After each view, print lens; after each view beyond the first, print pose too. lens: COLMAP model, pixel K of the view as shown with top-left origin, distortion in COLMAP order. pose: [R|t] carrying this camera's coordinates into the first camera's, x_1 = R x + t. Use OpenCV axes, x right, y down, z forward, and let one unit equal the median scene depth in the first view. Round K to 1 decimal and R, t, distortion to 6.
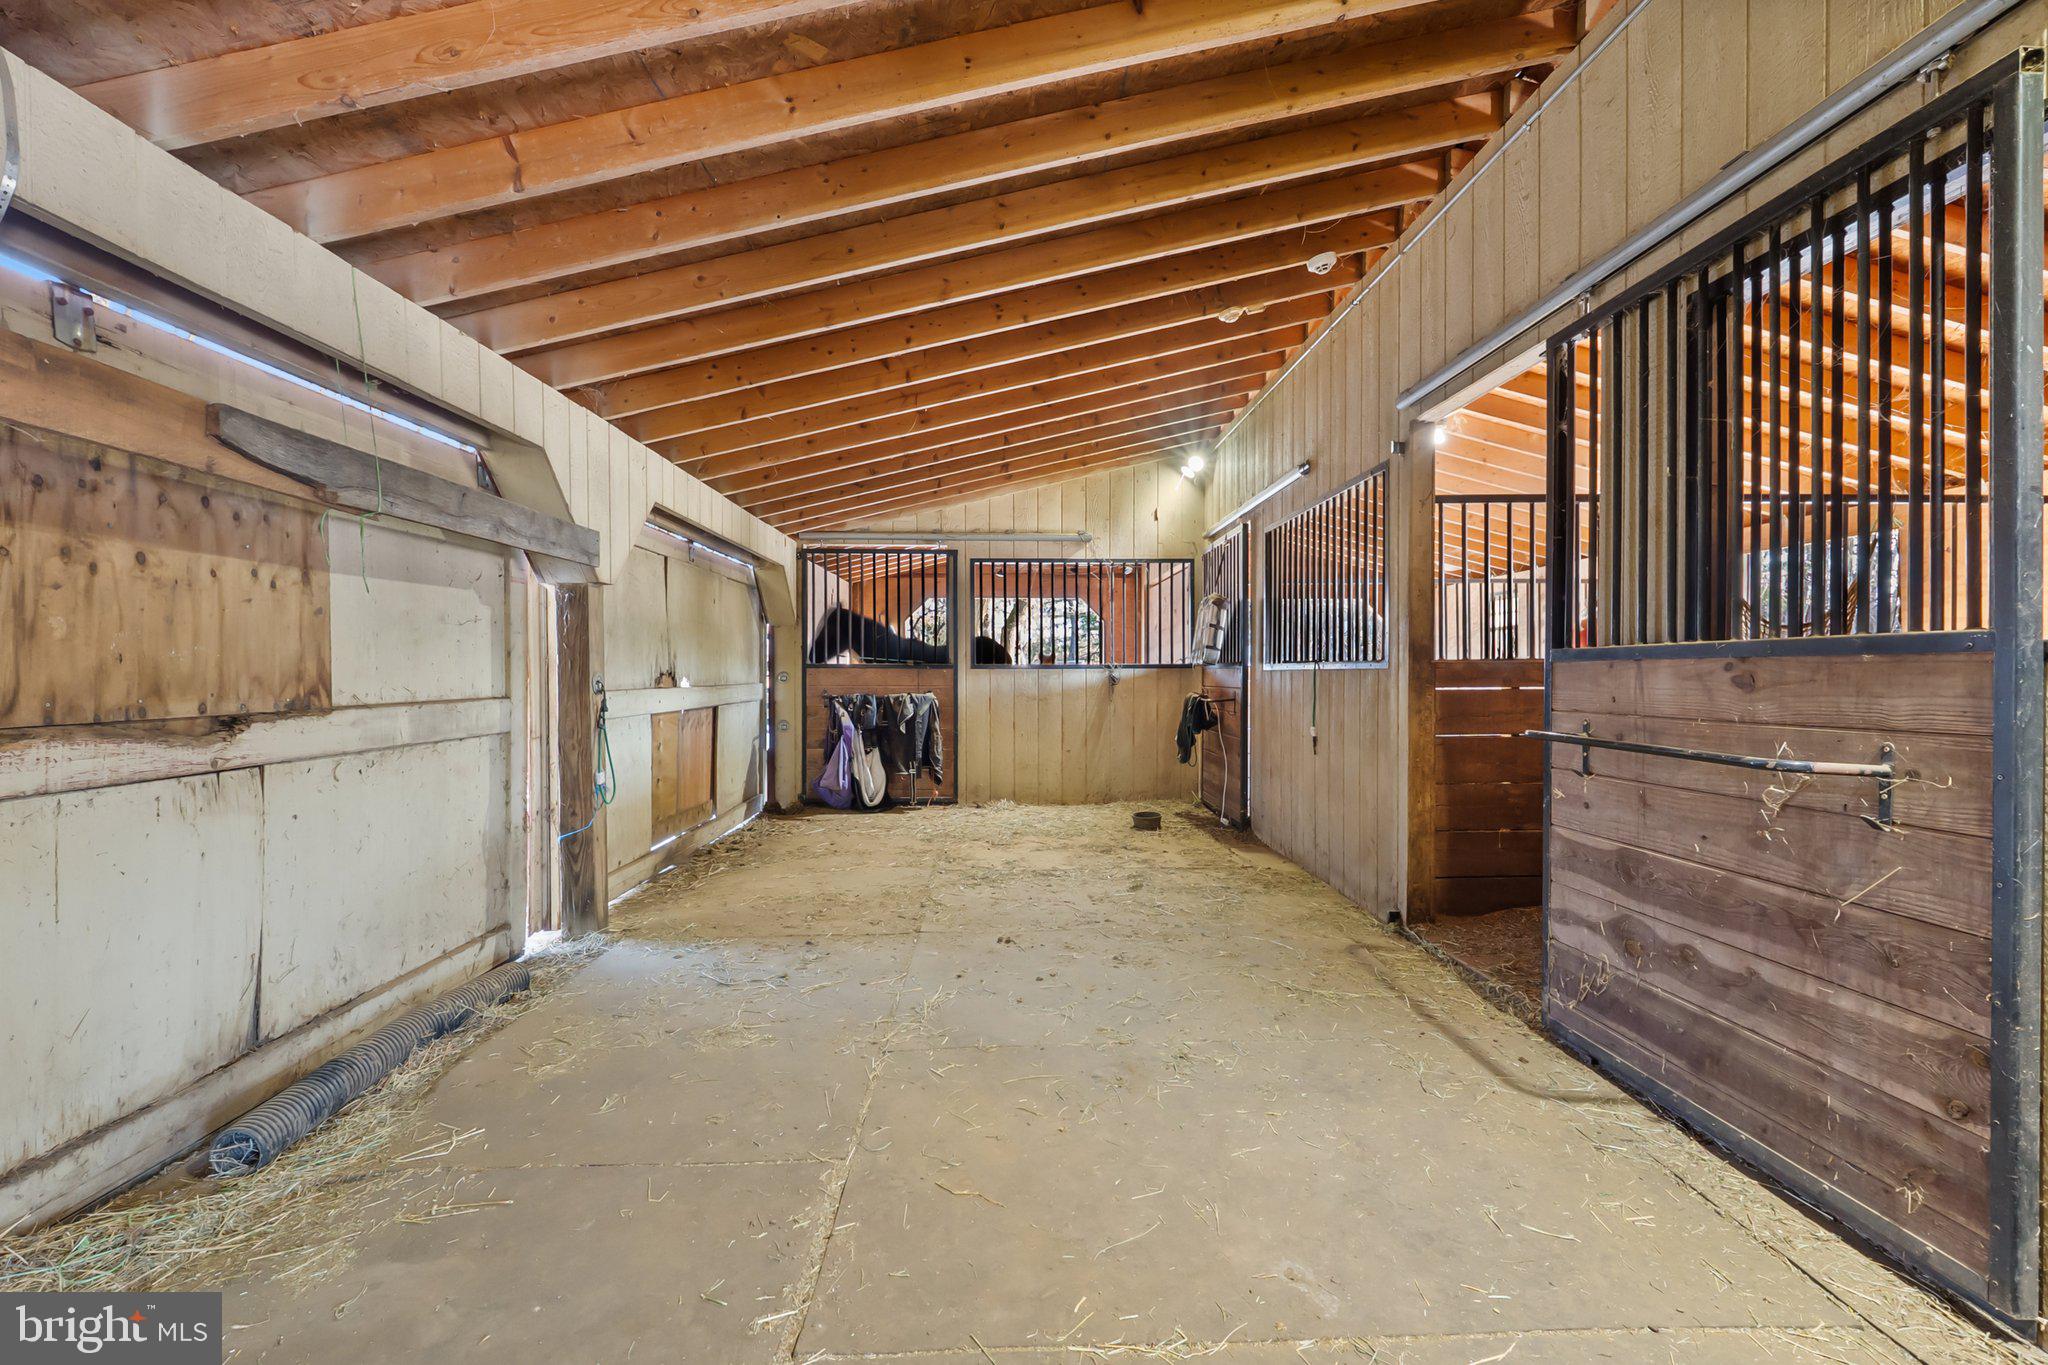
lens RADIAL K [[893.0, 0, 1009.5], [0, 893.0, 663.2], [0, 0, 1]] dist [-0.005098, -0.000328]
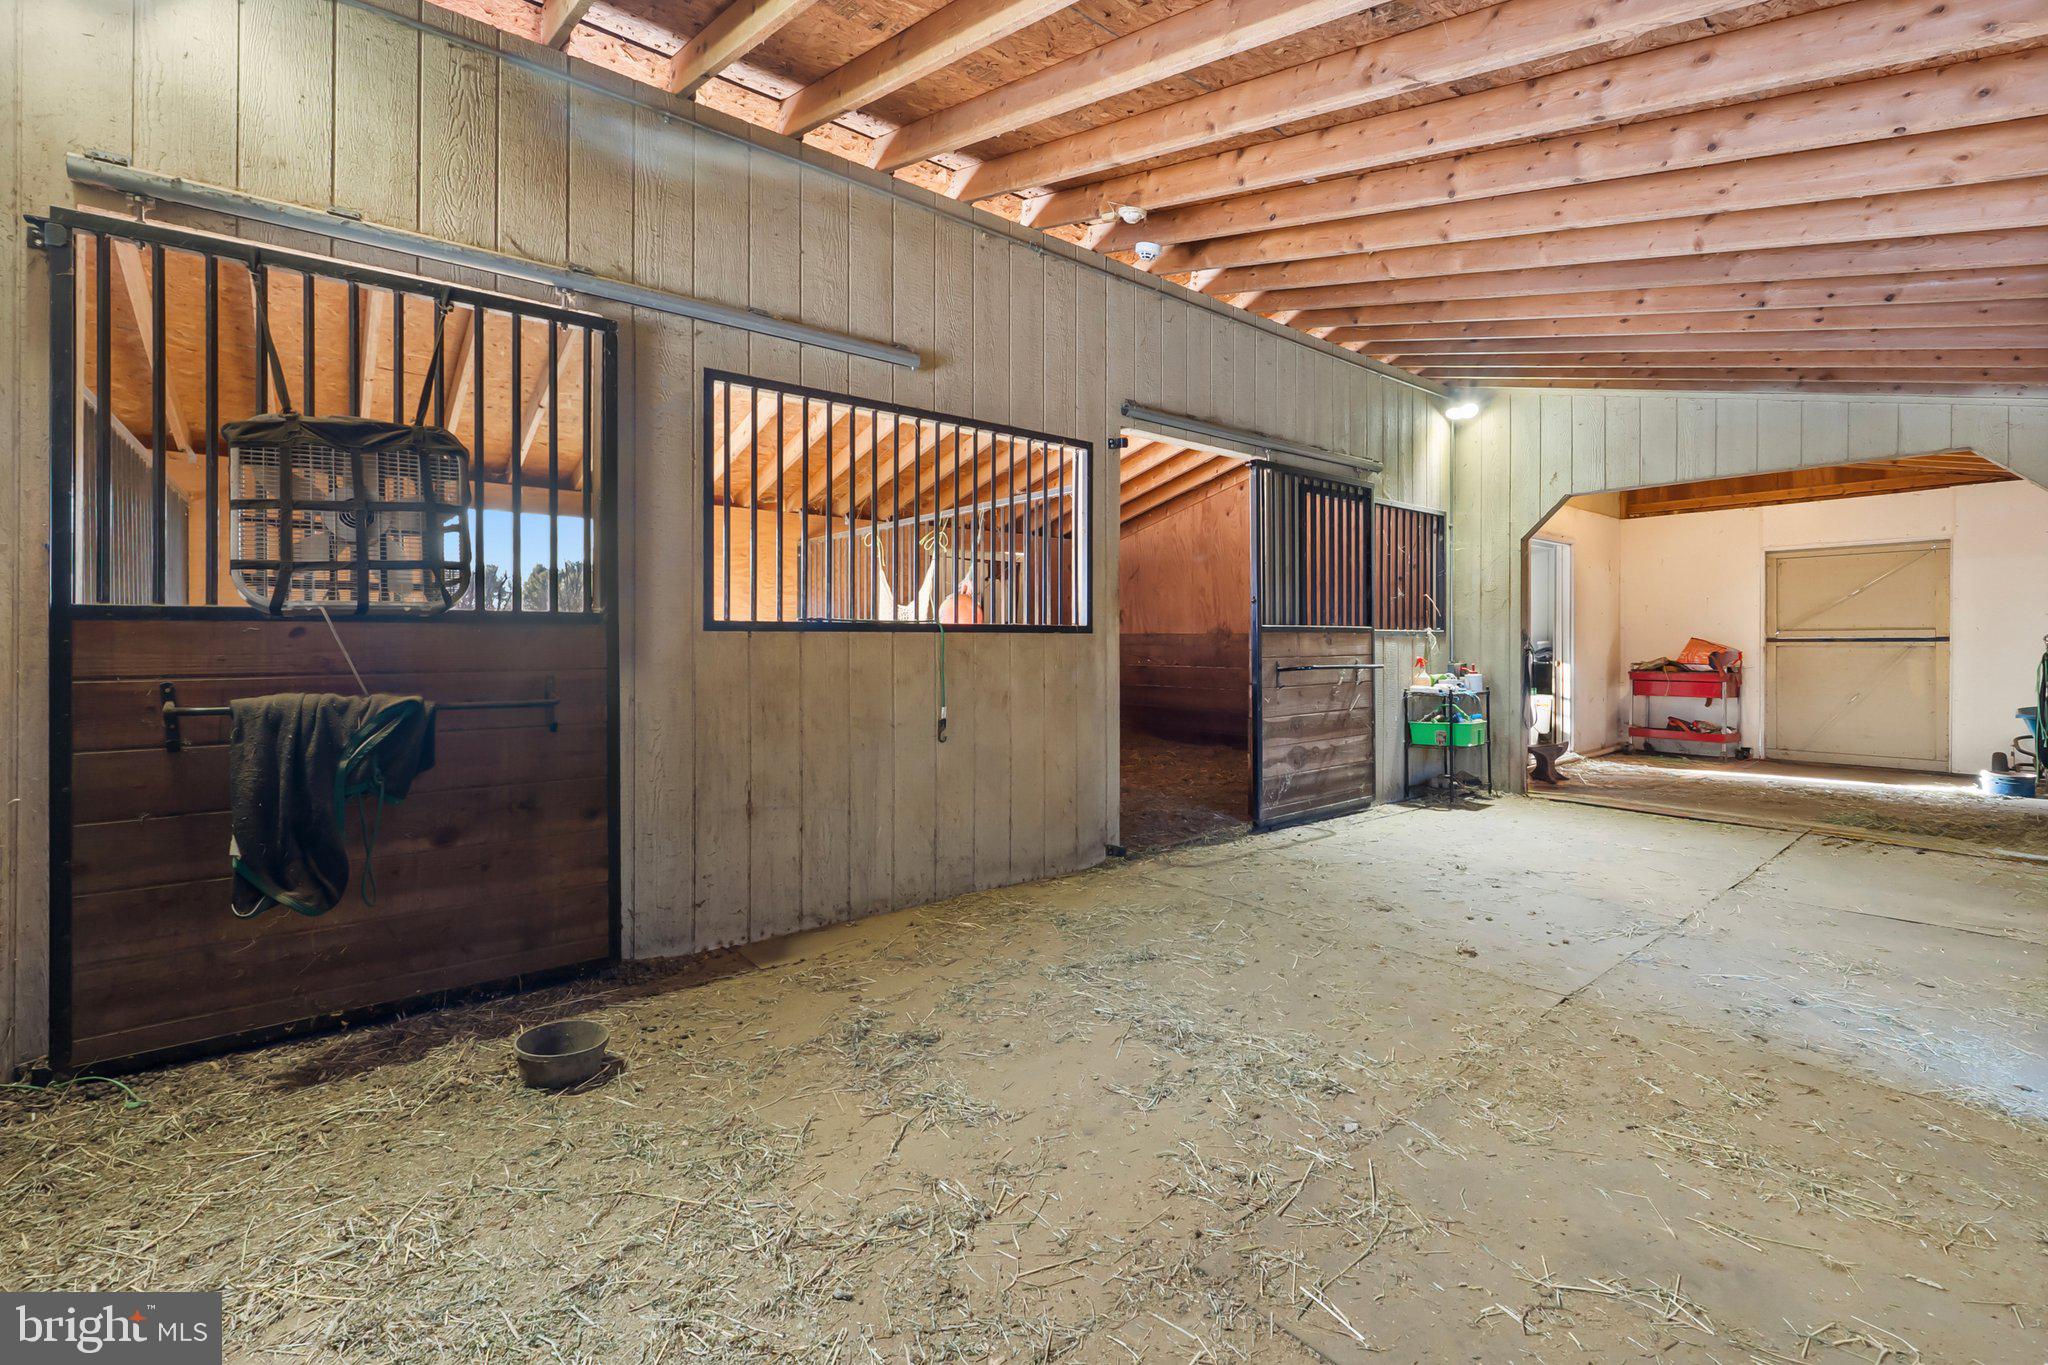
lens RADIAL K [[893.0, 0, 1009.5], [0, 893.0, 663.2], [0, 0, 1]] dist [-0.005098, -0.000328]
pose [[-0.607410, -0.020612, 0.794121, -0.587566], [-0.006418, 0.999758, 0.021041, 0.028005], [-0.794362, 0.007684, -0.607396, 2.673920]]
